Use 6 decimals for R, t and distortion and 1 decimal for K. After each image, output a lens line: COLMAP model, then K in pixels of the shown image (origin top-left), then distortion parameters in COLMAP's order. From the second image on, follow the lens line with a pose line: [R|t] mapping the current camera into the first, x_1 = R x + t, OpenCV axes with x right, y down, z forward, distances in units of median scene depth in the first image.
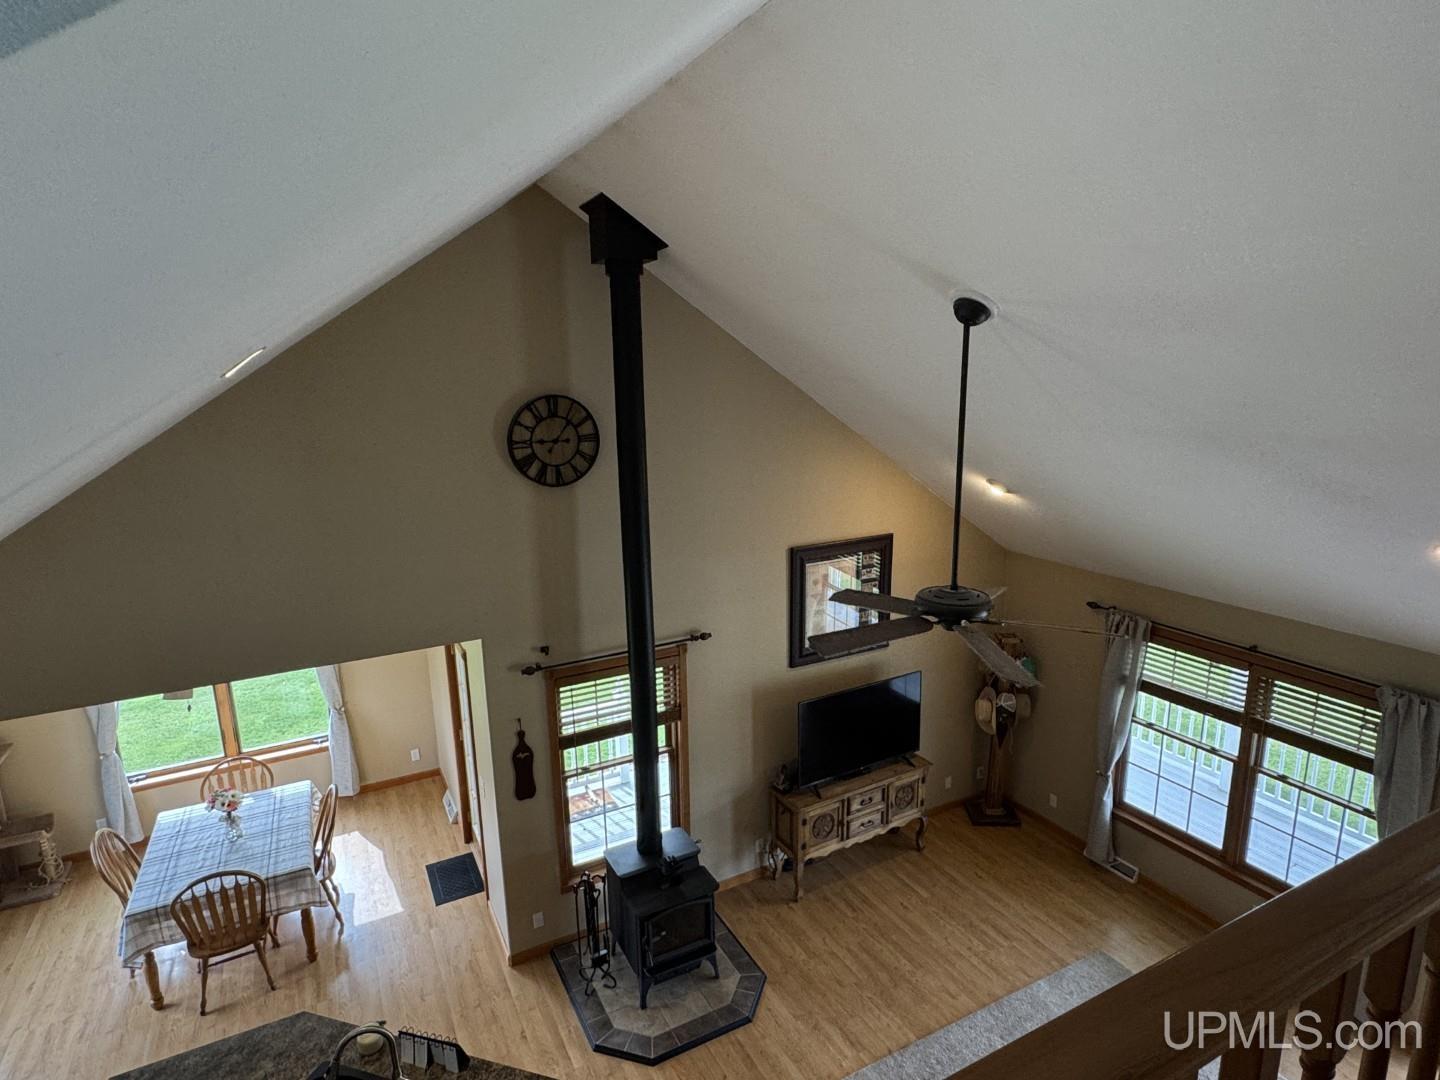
lens RADIAL K [[797.0, 0, 723.3], [0, 797.0, 537.1], [0, 0, 1]] dist [0.000881, -0.001199]
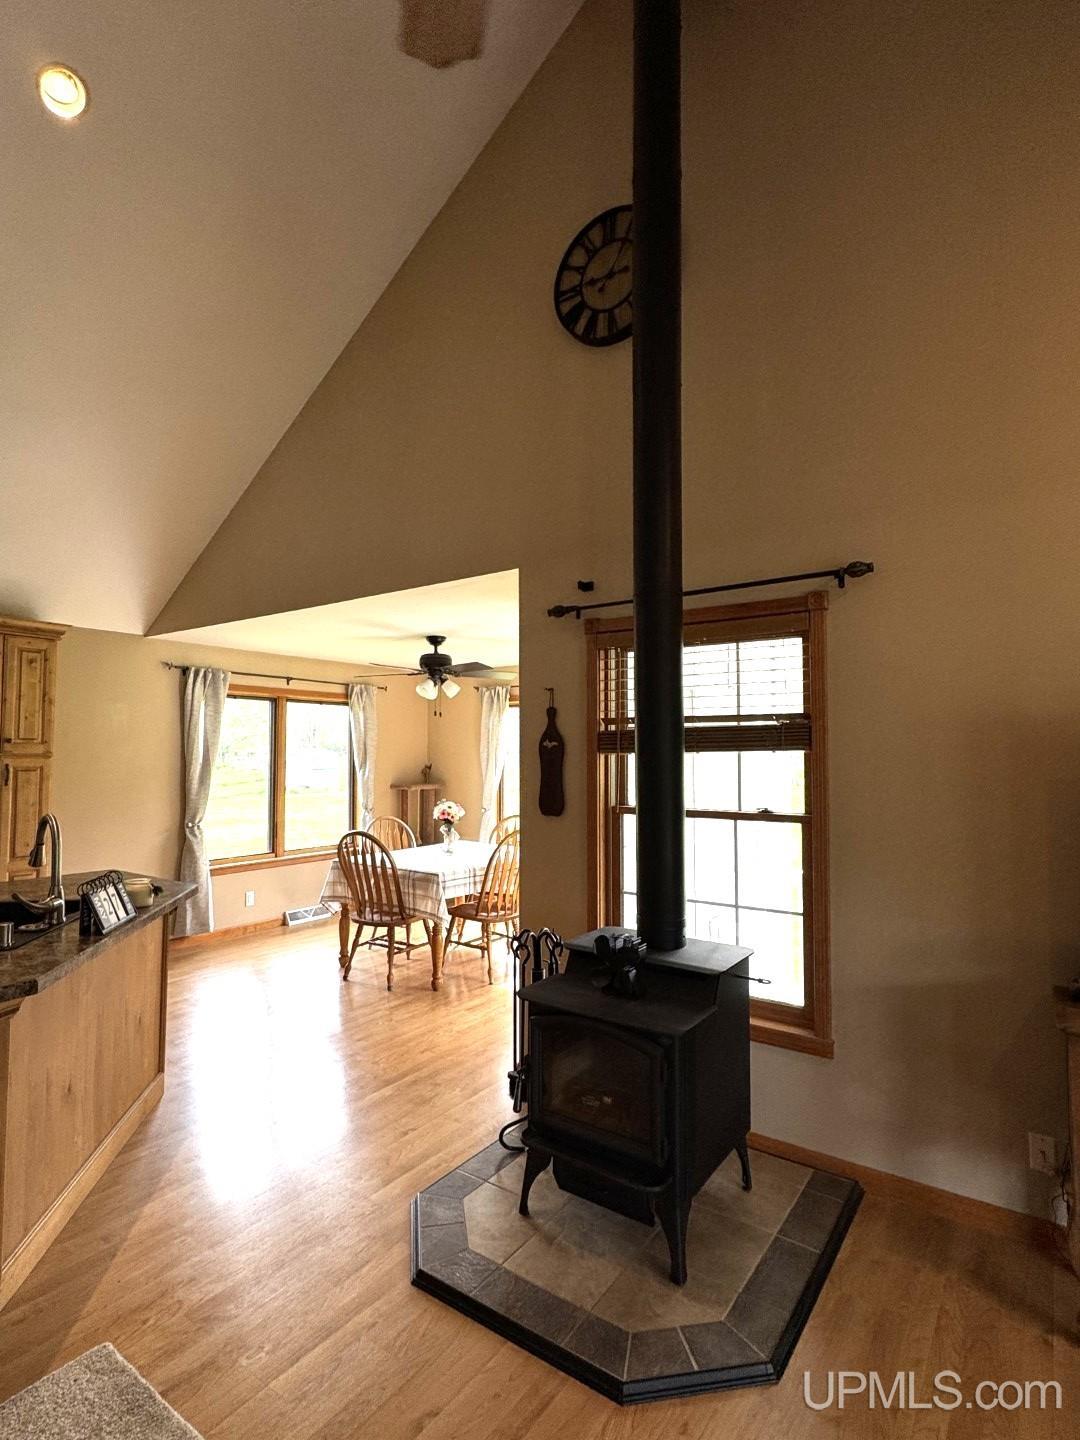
lens RADIAL K [[738.6, 0, 539.8], [0, 738.6, 714.4], [0, 0, 1]] dist [-0.002229, 0.000366]
pose [[0.454362, -0.026451, -0.890424, 0.275673], [-0.197564, 0.971675, -0.129676, 0.293818], [0.868633, 0.234836, 0.436267, 0.624276]]
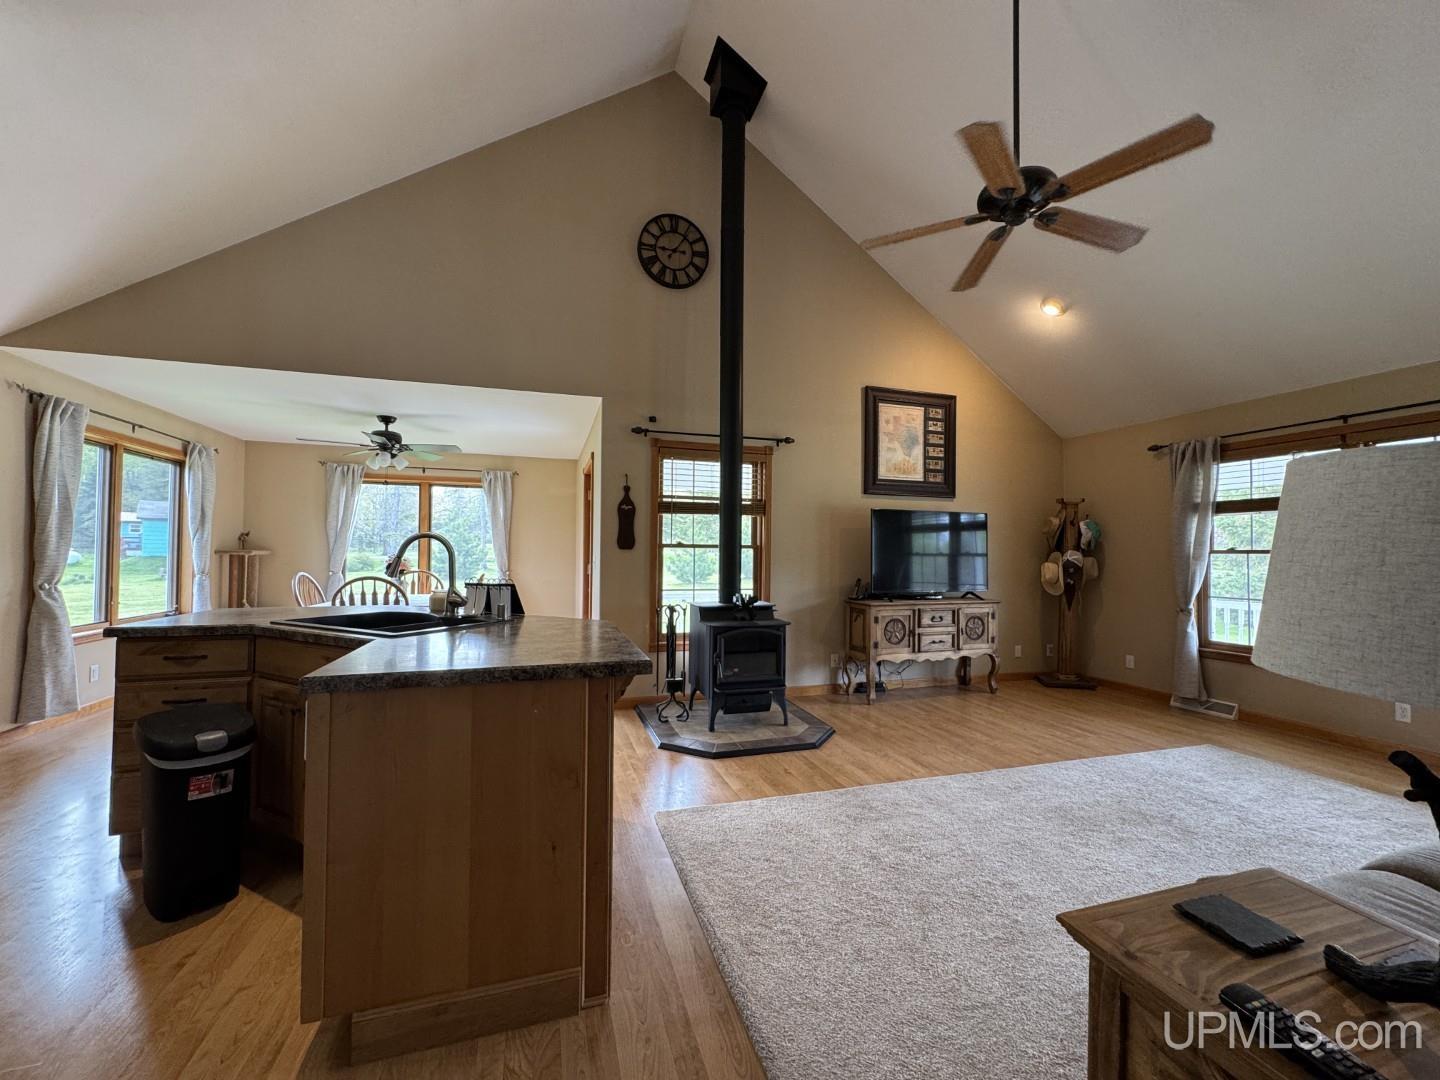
lens RADIAL K [[574.7, 0, 721.5], [0, 574.7, 534.6], [0, 0, 1]] dist [-0.002255, -0.000137]
pose [[0.983655, 0.023847, -0.178477, 0.032374], [-0.065899, 0.970102, -0.233580, 0.440900], [0.167570, 0.241524, 0.955817, 0.201090]]
